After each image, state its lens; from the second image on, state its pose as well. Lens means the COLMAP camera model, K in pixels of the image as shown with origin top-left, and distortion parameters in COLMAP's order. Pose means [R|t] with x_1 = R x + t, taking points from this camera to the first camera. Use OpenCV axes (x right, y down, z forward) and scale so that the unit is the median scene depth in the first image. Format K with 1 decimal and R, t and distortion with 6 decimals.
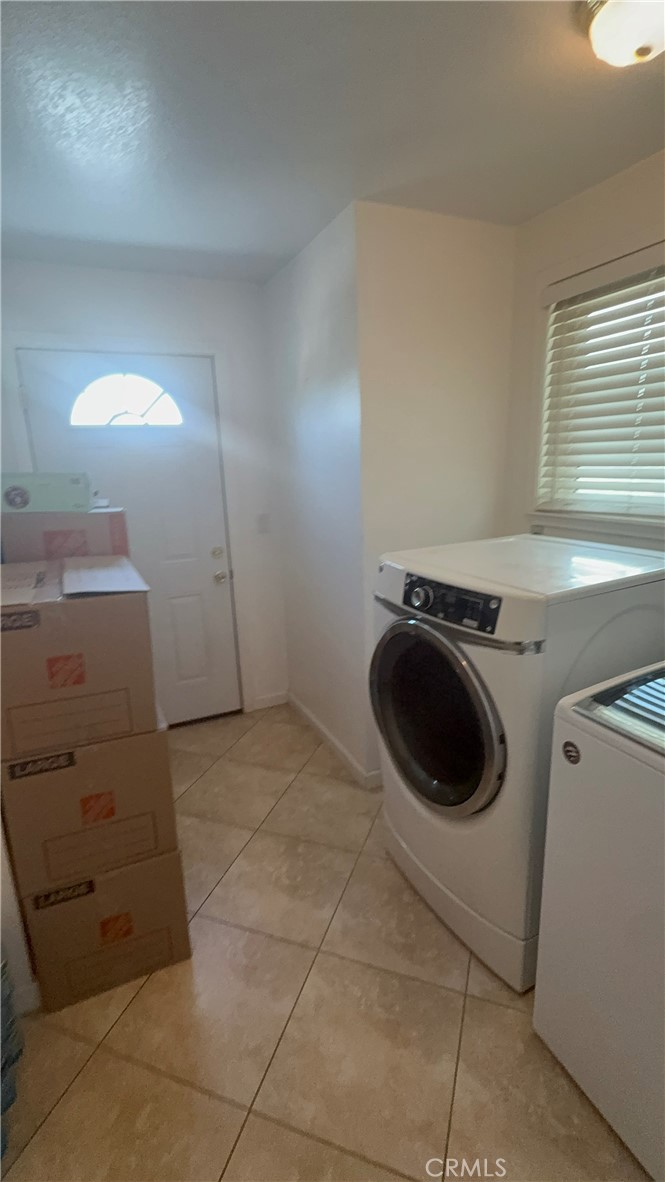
lens RADIAL K [[544.3, 0, 329.1], [0, 544.3, 597.7], [0, 0, 1]] dist [-0.000712, 0.000073]
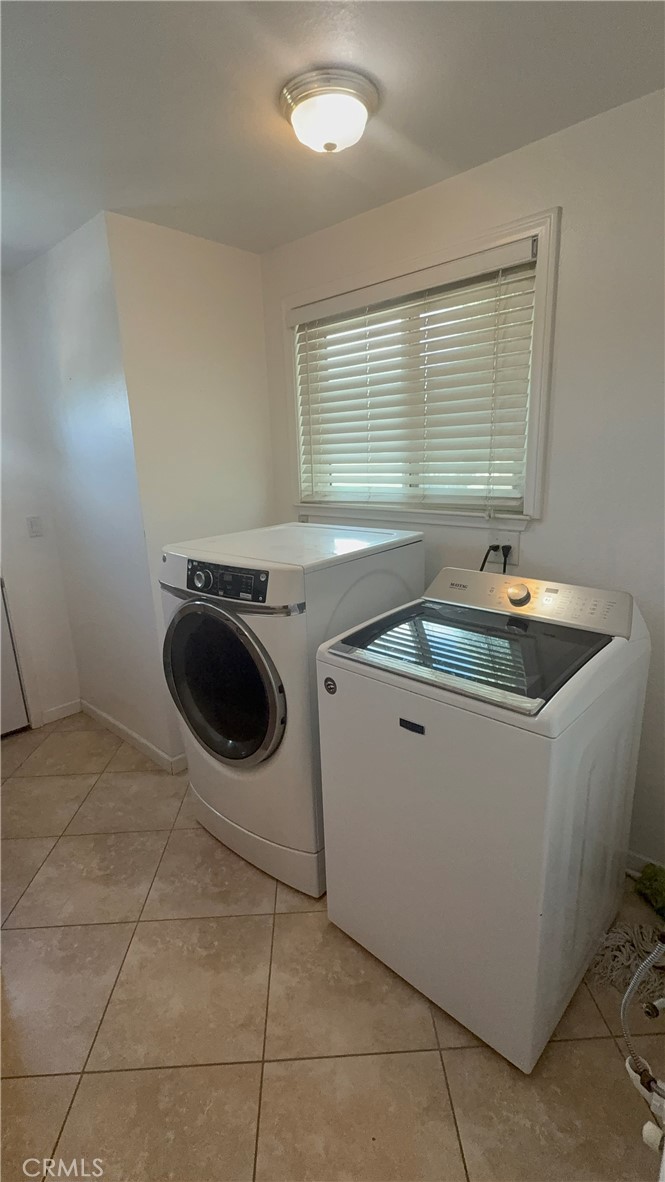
lens RADIAL K [[544.3, 0, 334.4], [0, 544.3, 592.2], [0, 0, 1]] dist [-0.000712, 0.000073]
pose [[0.924997, -0.093127, 0.368385, 0.003391], [0.097508, 0.995212, 0.006750, 0.039003], [-0.367250, 0.029676, 0.929649, -0.128368]]
